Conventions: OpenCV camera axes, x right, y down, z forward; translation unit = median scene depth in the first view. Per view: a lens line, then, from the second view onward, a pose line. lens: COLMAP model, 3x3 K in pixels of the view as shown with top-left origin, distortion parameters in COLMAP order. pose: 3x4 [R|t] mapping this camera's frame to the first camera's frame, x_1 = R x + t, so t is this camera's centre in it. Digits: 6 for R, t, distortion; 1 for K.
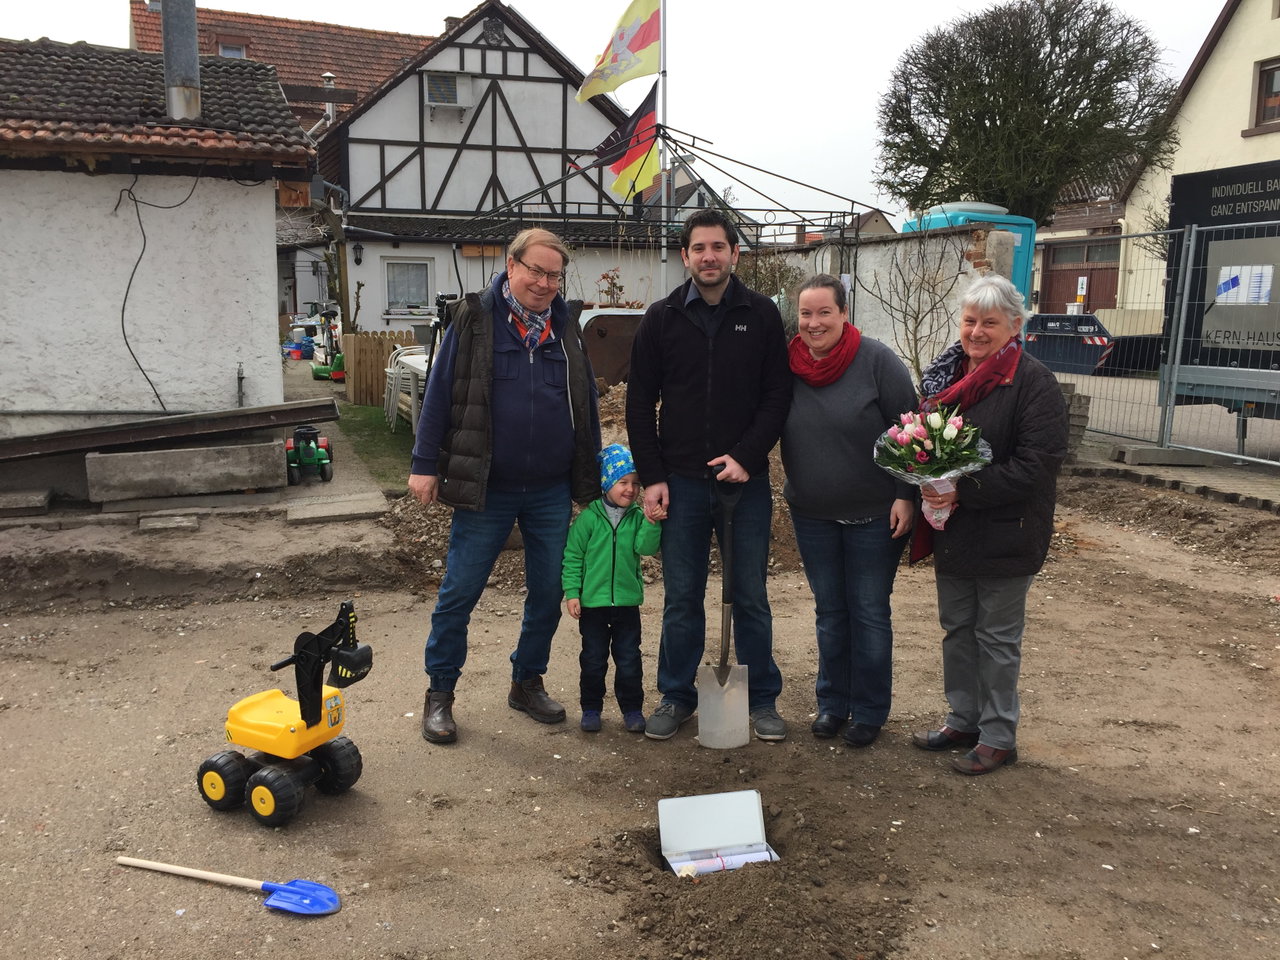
lens RADIAL K [[1091.3, 0, 630.6], [0, 1091.3, 479.9], [0, 0, 1]] dist [0.092190, -0.126915]
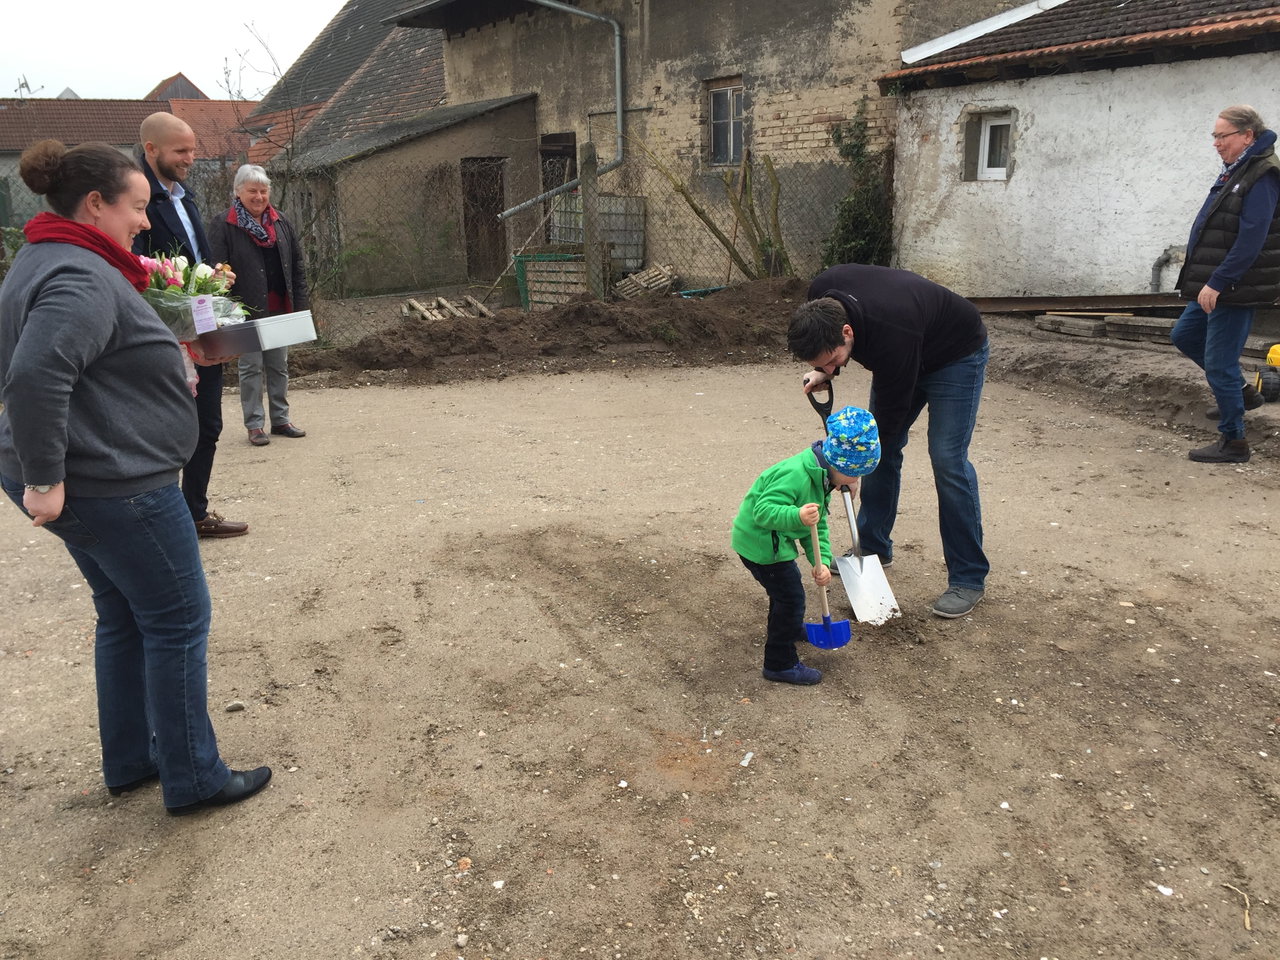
lens RADIAL K [[1091.3, 0, 651.7], [0, 1091.3, 480.5], [0, 0, 1]] dist [0.092190, -0.126915]
pose [[0.089814, 0.263714, -0.960410, 0.538046], [-0.146367, 0.957332, 0.249181, -0.039665], [0.985145, 0.118192, 0.124581, 0.243459]]
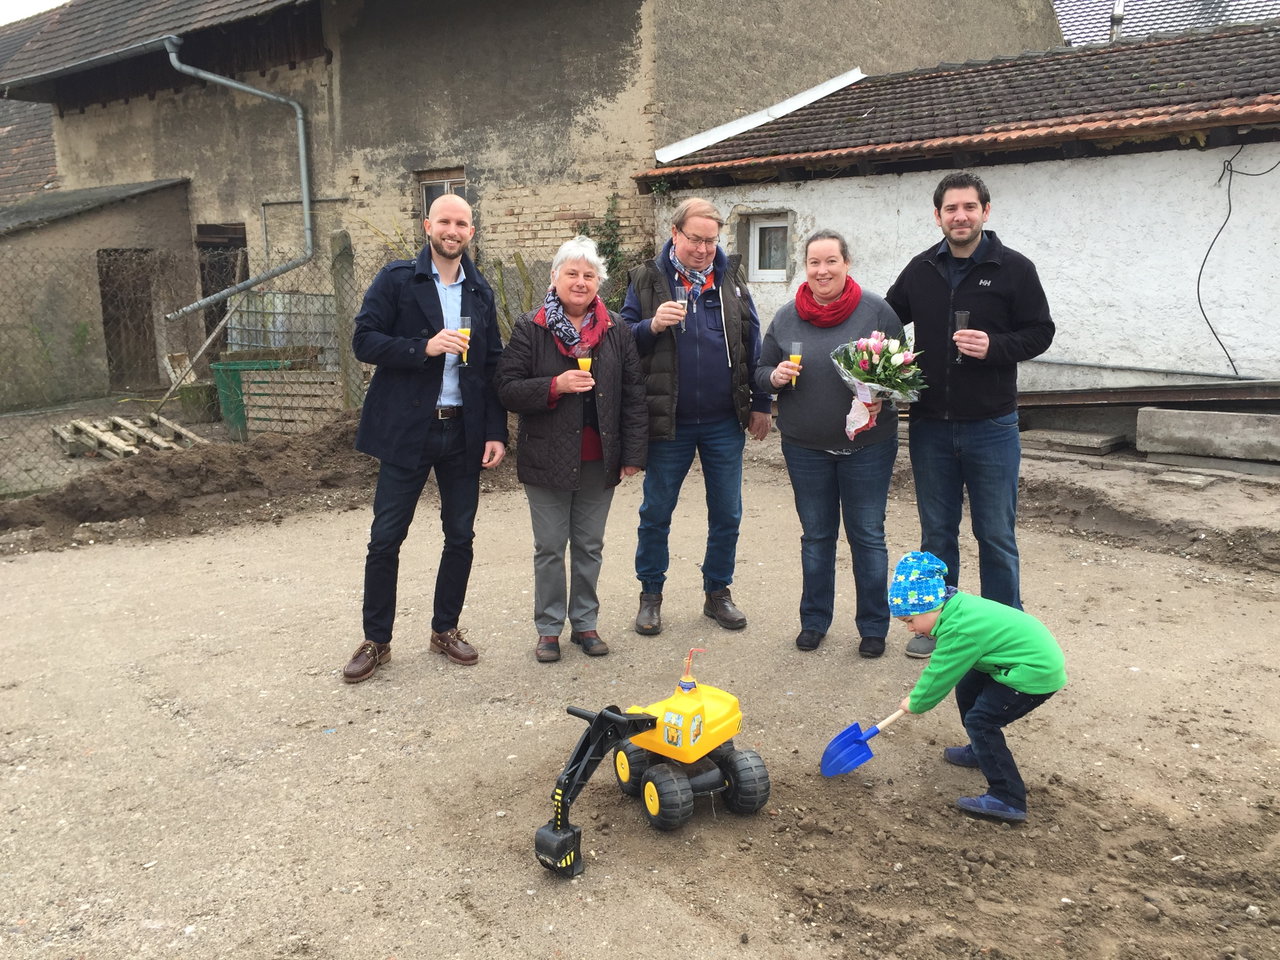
lens RADIAL K [[1091.3, 0, 646.9], [0, 1091.3, 478.5], [0, 0, 1]] dist [0.092190, -0.126915]
pose [[0.427692, 0.161430, -0.889393, 0.291382], [-0.140910, 0.983802, 0.110804, -0.005970], [0.892874, 0.077934, 0.443511, 0.070341]]
